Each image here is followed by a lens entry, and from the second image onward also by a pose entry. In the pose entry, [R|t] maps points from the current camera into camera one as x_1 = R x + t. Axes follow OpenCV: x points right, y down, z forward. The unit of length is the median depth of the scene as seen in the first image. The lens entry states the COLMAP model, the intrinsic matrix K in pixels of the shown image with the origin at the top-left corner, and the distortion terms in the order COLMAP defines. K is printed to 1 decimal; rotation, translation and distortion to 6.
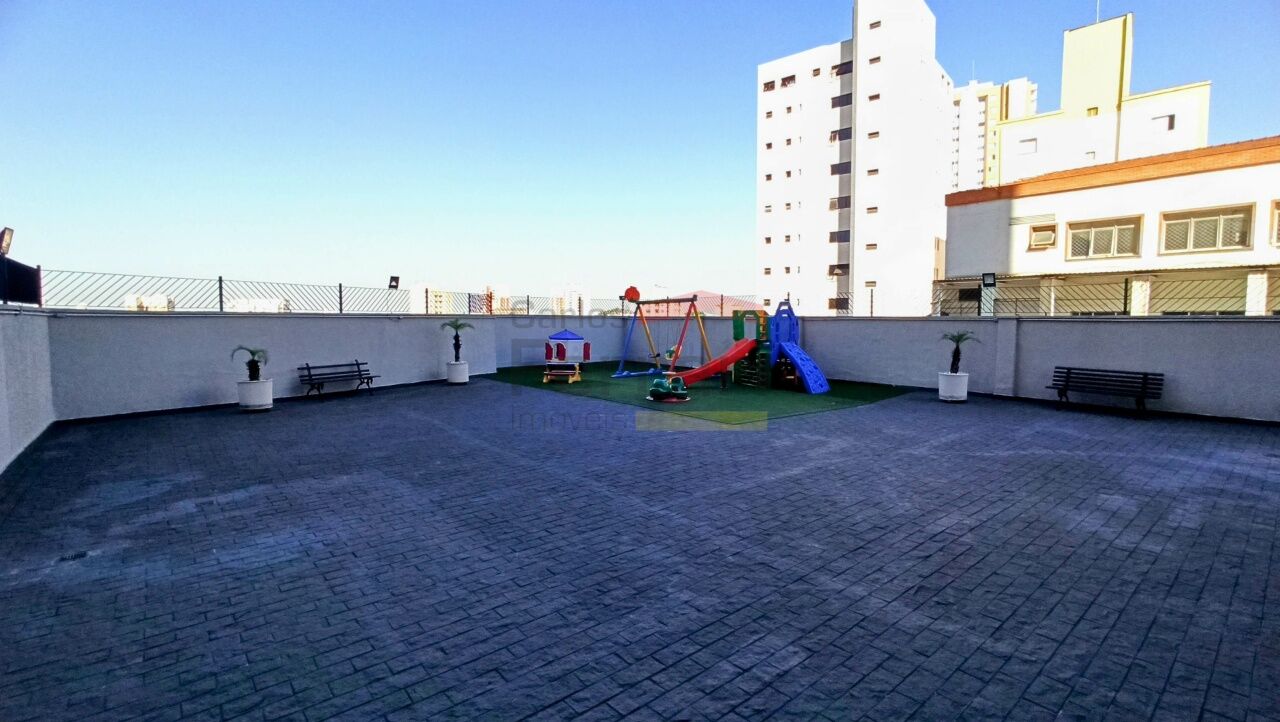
lens RADIAL K [[578.1, 0, 640.0], [0, 578.1, 361.0], [0, 0, 1]] dist [-0.043092, 0.024463]
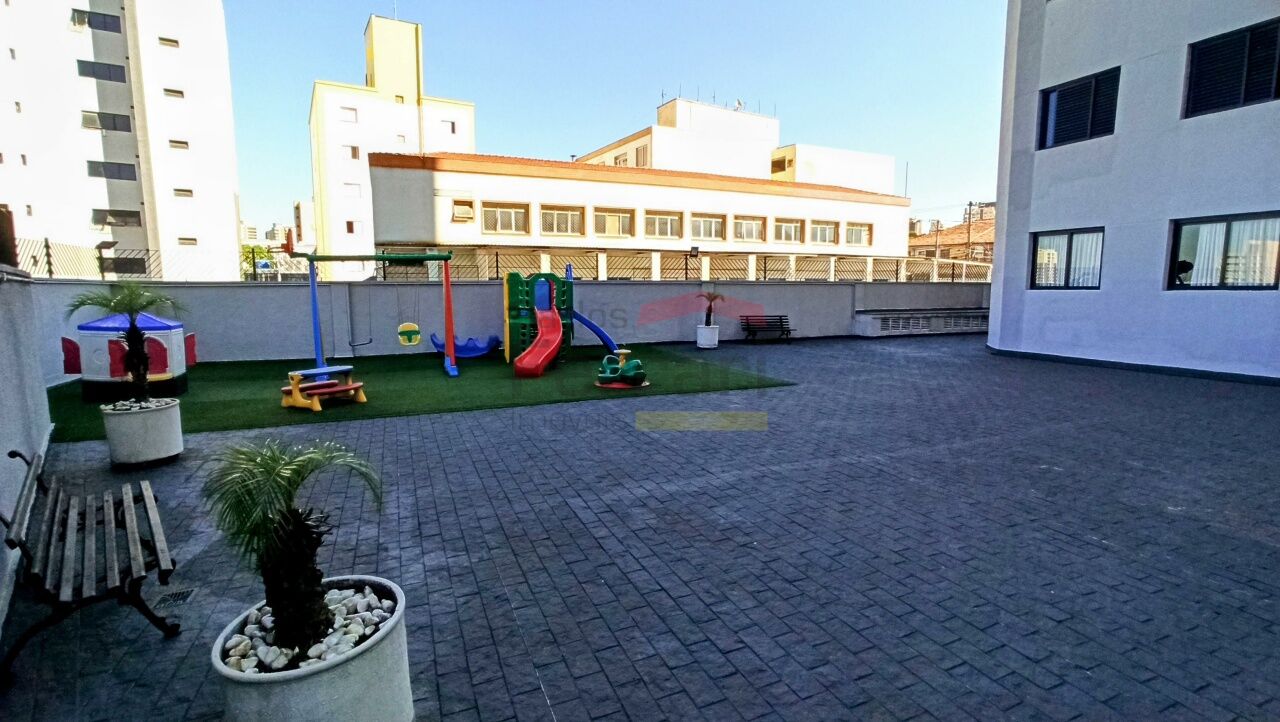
lens RADIAL K [[578.1, 0, 640.0], [0, 578.1, 361.0], [0, 0, 1]] dist [-0.043092, 0.024463]
pose [[0.296213, -0.130010, 0.946232, -0.297755], [0.074011, 0.990838, 0.112970, -0.025011], [-0.952250, 0.036568, 0.303121, 0.325856]]
